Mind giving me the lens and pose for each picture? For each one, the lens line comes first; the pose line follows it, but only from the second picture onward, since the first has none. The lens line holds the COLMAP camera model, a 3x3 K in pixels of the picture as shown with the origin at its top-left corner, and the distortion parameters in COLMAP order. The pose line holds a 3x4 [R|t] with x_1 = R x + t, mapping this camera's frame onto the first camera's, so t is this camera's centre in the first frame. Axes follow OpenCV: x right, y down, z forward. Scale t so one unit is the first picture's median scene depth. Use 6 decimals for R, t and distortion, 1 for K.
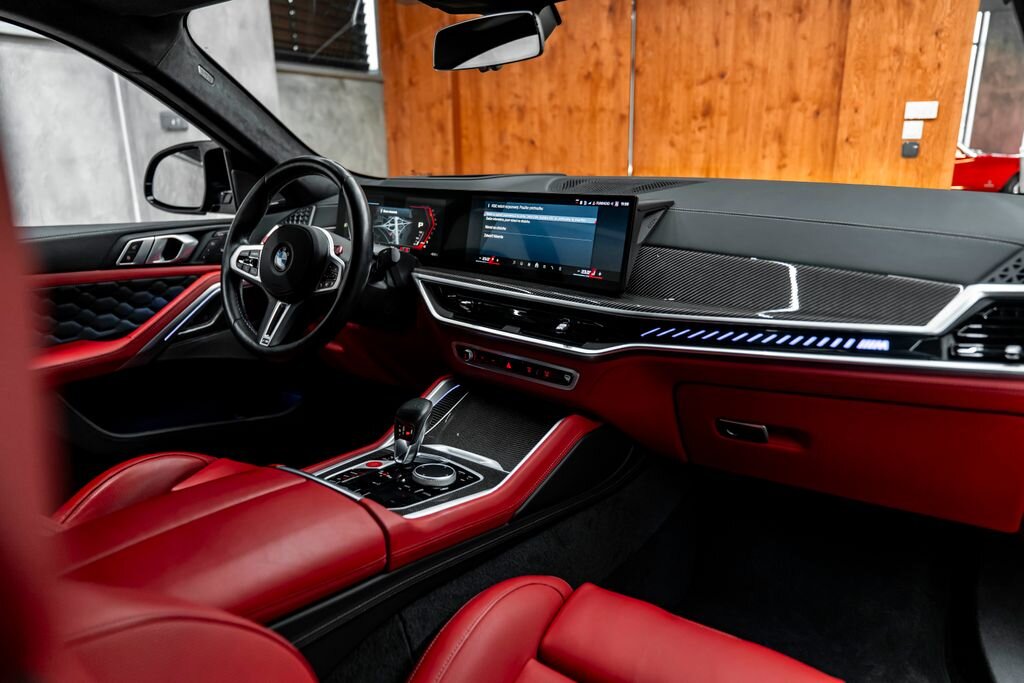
lens RADIAL K [[703.8, 0, 514.3], [0, 703.8, 336.6], [0, 0, 1]] dist [-0.018700, 0.001956]
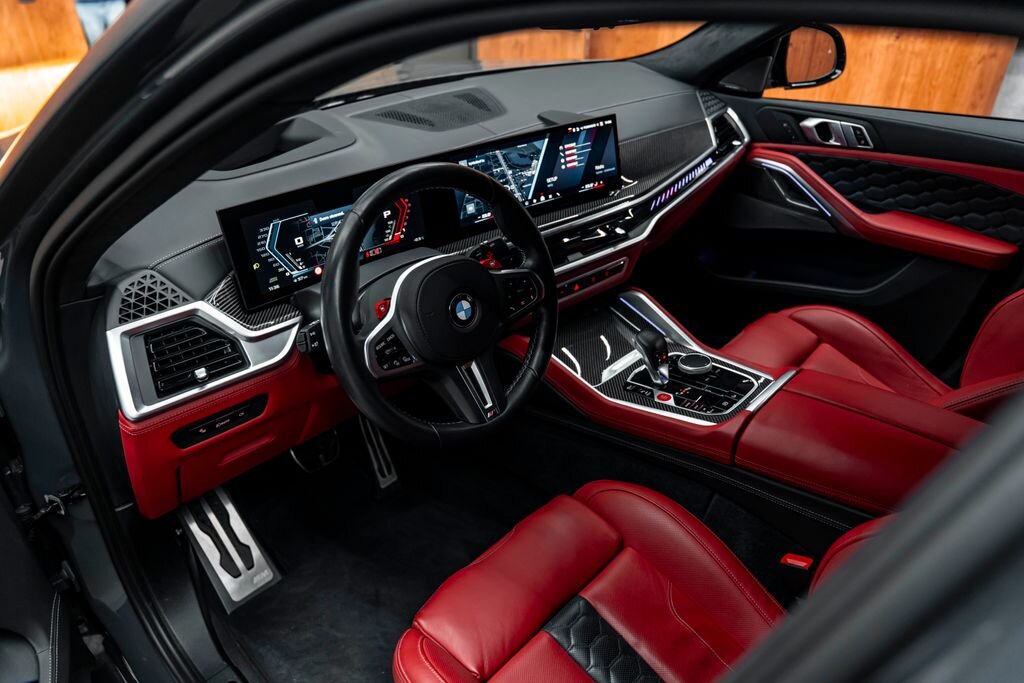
lens RADIAL K [[703.8, 0, 510.7], [0, 703.8, 339.0], [0, 0, 1]] dist [-0.018700, 0.001956]
pose [[0.143978, -0.508132, 0.849160, -1.146833], [0.268917, 0.845899, 0.460585, -0.489907], [-0.952341, 0.162040, 0.258436, 0.904005]]
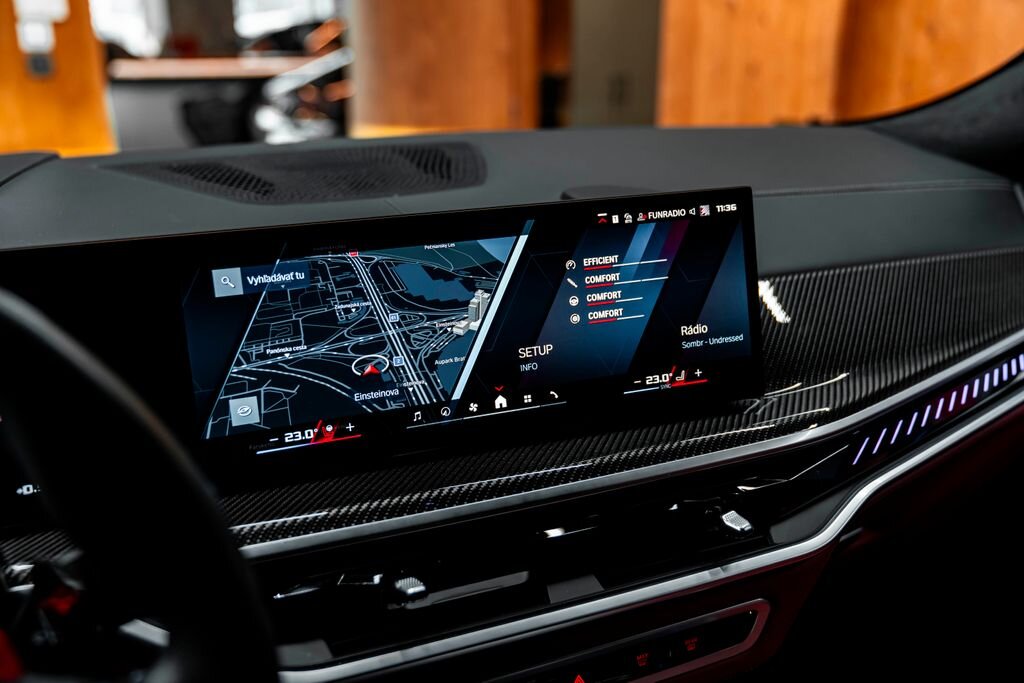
lens RADIAL K [[961.1, 0, 509.7], [0, 961.1, 346.4], [0, 0, 1]] dist [0.006333, 0.000000]
pose [[0.395065, -0.270322, 0.877980, -0.460769], [0.245008, 0.952113, 0.182901, -0.251083], [-0.885378, 0.142855, 0.442377, 0.864558]]
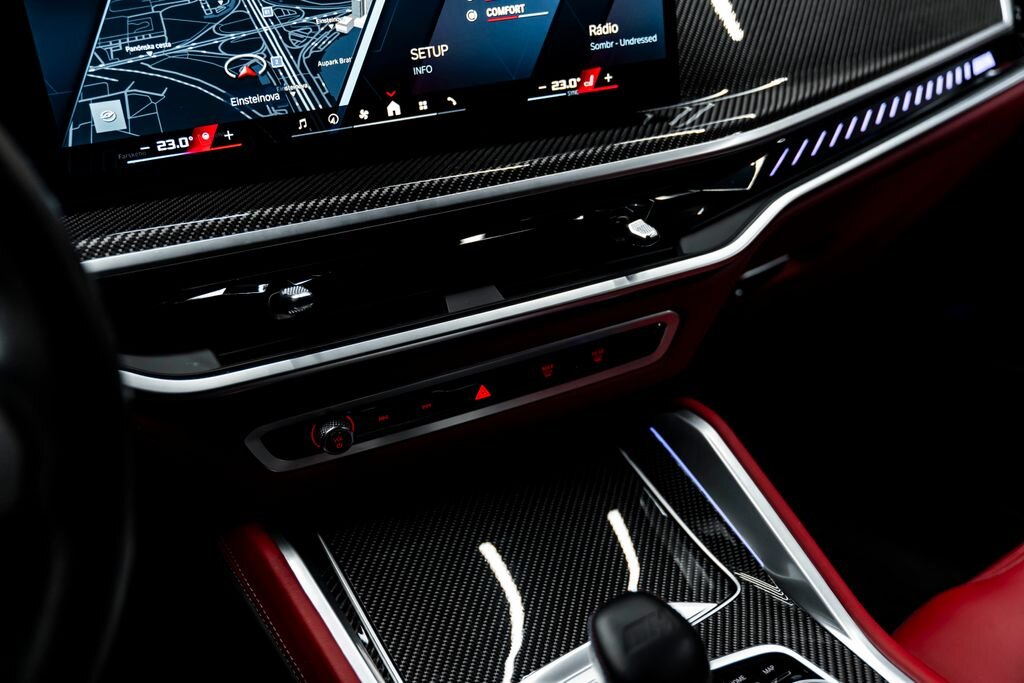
lens RADIAL K [[961.1, 0, 510.0], [0, 961.1, 339.5], [0, 0, 1]] dist [0.006333, 0.000000]
pose [[0.359135, -0.461353, 0.811280, -0.439985], [0.259824, 0.884332, 0.387877, -0.192898], [-0.896389, 0.071490, 0.437465, 0.843601]]
